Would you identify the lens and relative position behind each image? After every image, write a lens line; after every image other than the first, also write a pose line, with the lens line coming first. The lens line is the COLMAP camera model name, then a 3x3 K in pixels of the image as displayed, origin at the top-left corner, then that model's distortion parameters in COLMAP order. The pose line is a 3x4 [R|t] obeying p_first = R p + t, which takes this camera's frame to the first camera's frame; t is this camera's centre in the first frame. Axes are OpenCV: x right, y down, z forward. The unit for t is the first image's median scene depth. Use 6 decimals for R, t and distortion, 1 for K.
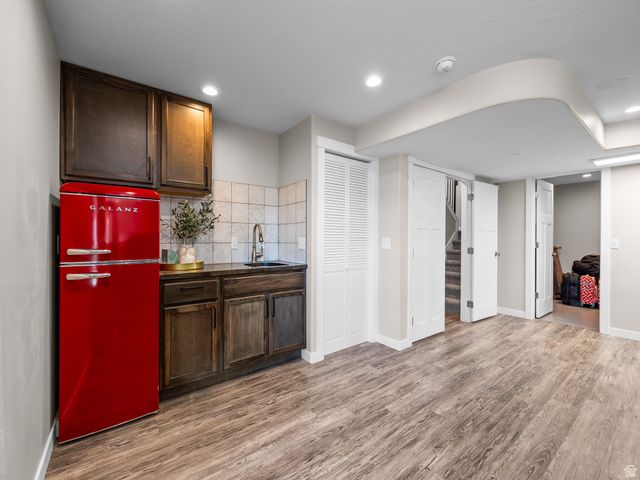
lens RADIAL K [[268.2, 0, 317.8], [0, 268.2, 242.4], [0, 0, 1]] dist [0.000467, 0.000197]
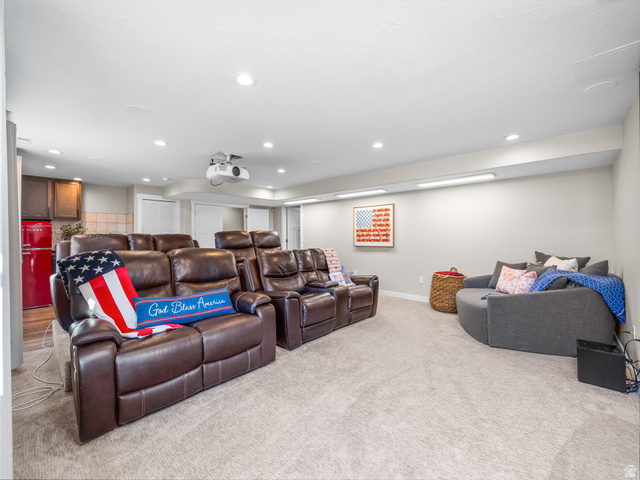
lens RADIAL K [[268.2, 0, 322.7], [0, 268.2, 235.6], [0, 0, 1]] dist [0.000467, 0.000197]
pose [[0.978380, -0.010992, 0.206525, 1.152135], [0.013646, 0.999842, -0.011433, 0.003437], [-0.206366, 0.014004, 0.978375, -1.674385]]
